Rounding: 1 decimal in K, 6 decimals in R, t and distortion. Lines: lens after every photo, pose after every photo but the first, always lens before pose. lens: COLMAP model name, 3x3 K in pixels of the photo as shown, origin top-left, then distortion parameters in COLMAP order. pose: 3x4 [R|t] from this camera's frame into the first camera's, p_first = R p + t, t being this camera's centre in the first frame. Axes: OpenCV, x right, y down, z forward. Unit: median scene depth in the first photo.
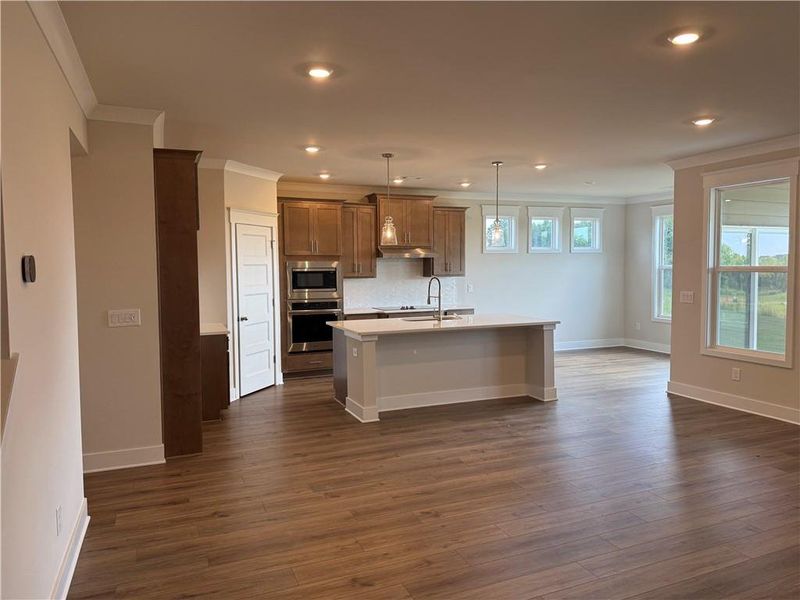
lens RADIAL K [[563.4, 0, 402.7], [0, 563.4, 301.2], [0, 0, 1]] dist [0.084407, -0.113297]
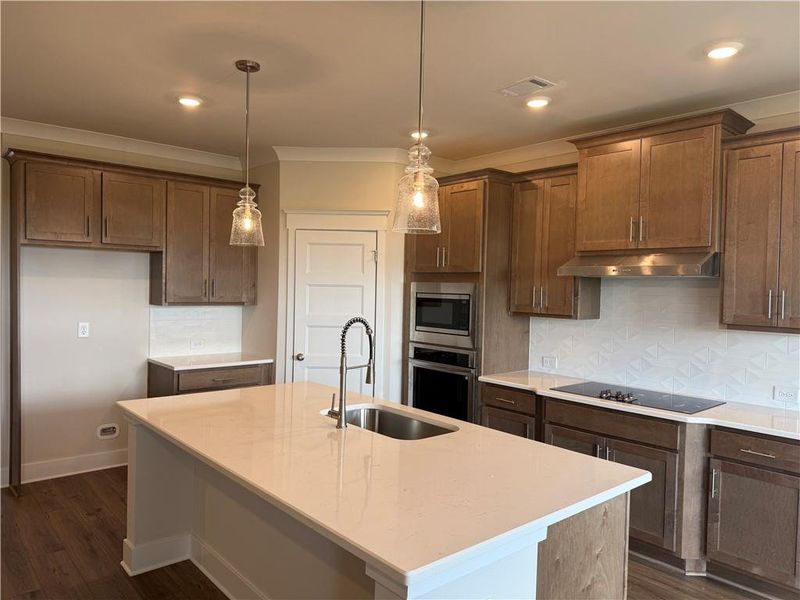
lens RADIAL K [[563.4, 0, 402.7], [0, 563.4, 301.2], [0, 0, 1]] dist [0.084407, -0.113297]
pose [[0.307848, 0.034557, -0.950808, 0.423256], [-0.088670, 0.996033, 0.007491, -0.054862], [0.947295, 0.082002, 0.309690, 0.827851]]
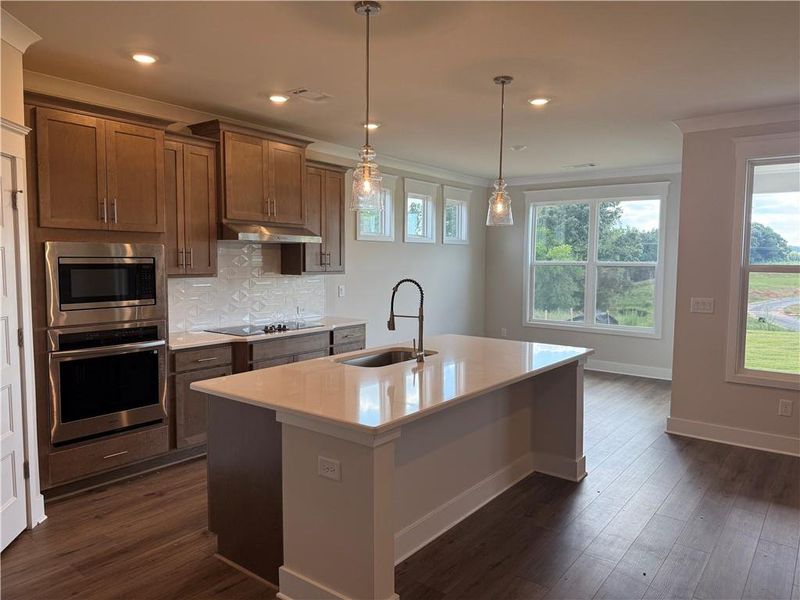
lens RADIAL K [[563.4, 0, 402.7], [0, 563.4, 301.2], [0, 0, 1]] dist [0.084407, -0.113297]
pose [[0.869907, -0.022106, 0.492720, -0.191198], [0.015191, 0.999722, 0.018033, -0.028886], [-0.492981, -0.008202, 0.870001, 0.494260]]
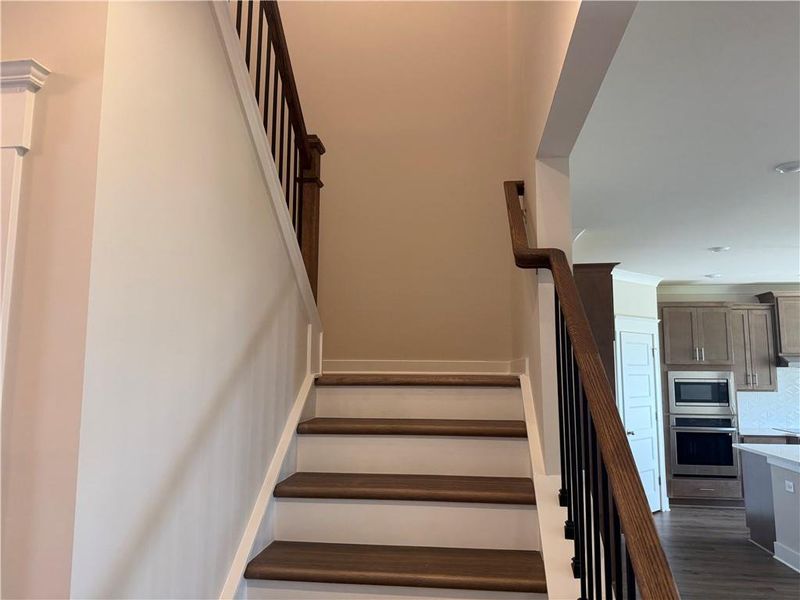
lens RADIAL K [[563.4, 0, 402.7], [0, 563.4, 301.2], [0, 0, 1]] dist [0.084407, -0.113297]
pose [[0.867792, -0.045929, -0.494801, -0.120450], [-0.044656, 0.984483, -0.169701, -0.005969], [0.494918, 0.169361, 0.852275, -0.018459]]
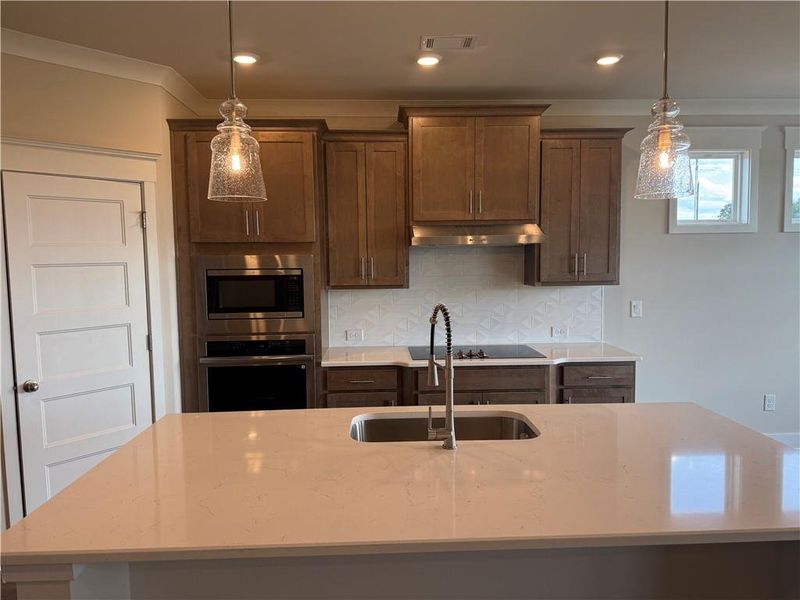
lens RADIAL K [[563.4, 0, 402.7], [0, 563.4, 301.2], [0, 0, 1]] dist [0.084407, -0.113297]
pose [[0.933651, 0.019449, -0.357657, 0.140553], [-0.015317, 0.999779, 0.014382, -0.043156], [0.357858, -0.007949, 0.933742, 0.636743]]
